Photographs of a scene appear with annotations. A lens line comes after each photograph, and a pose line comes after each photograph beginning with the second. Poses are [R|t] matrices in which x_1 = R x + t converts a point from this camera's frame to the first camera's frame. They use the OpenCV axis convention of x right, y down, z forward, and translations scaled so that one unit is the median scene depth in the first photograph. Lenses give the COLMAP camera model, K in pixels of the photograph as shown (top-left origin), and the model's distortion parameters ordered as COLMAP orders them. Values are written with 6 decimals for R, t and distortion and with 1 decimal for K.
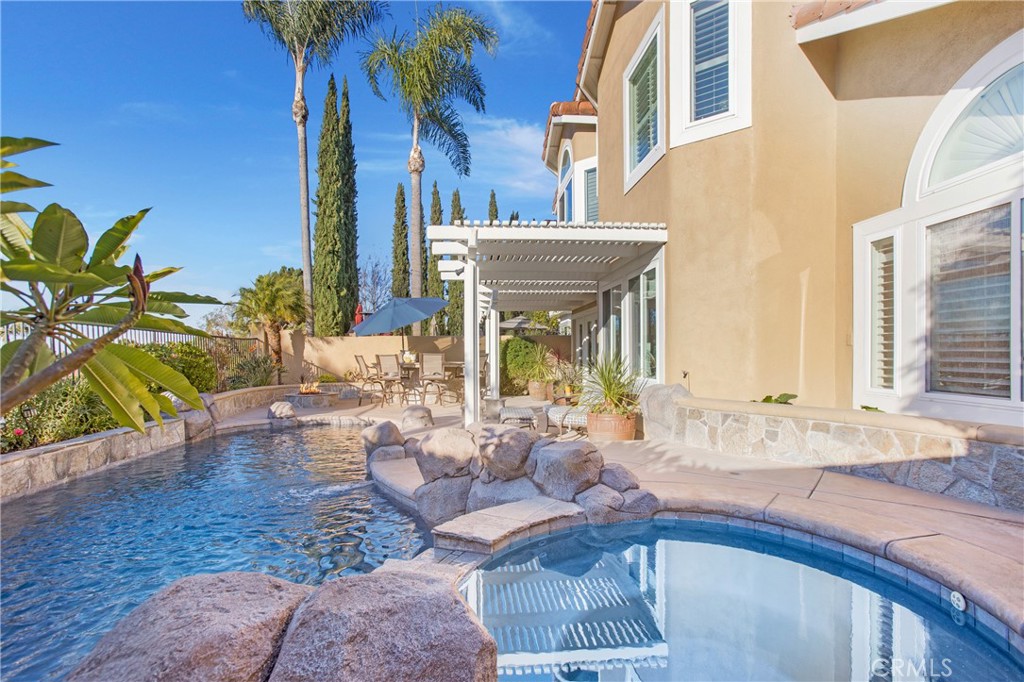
lens RADIAL K [[510.0, 0, 516.1], [0, 510.0, 349.4], [0, 0, 1]] dist [-0.067918, 0.079354]
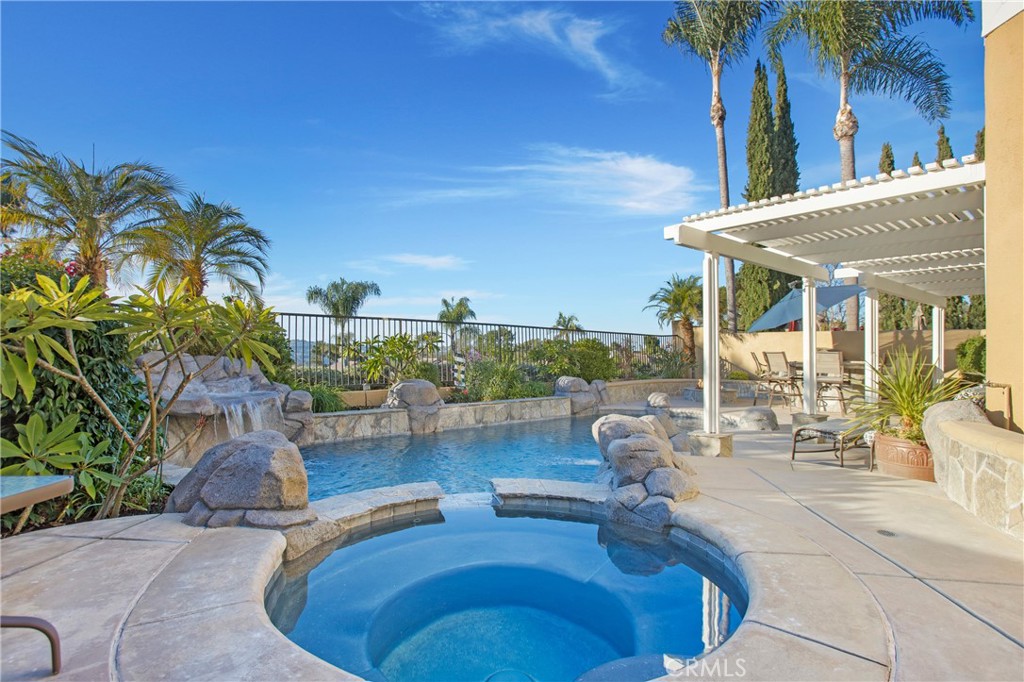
lens RADIAL K [[531.7, 0, 512.0], [0, 531.7, 341.0], [0, 0, 1]] dist [0.001919, 0.000264]
pose [[0.569054, 0.005546, -0.822281, 0.322956], [-0.008612, 0.999963, 0.000785, -0.009766], [0.822255, 0.006635, 0.569081, 0.055421]]
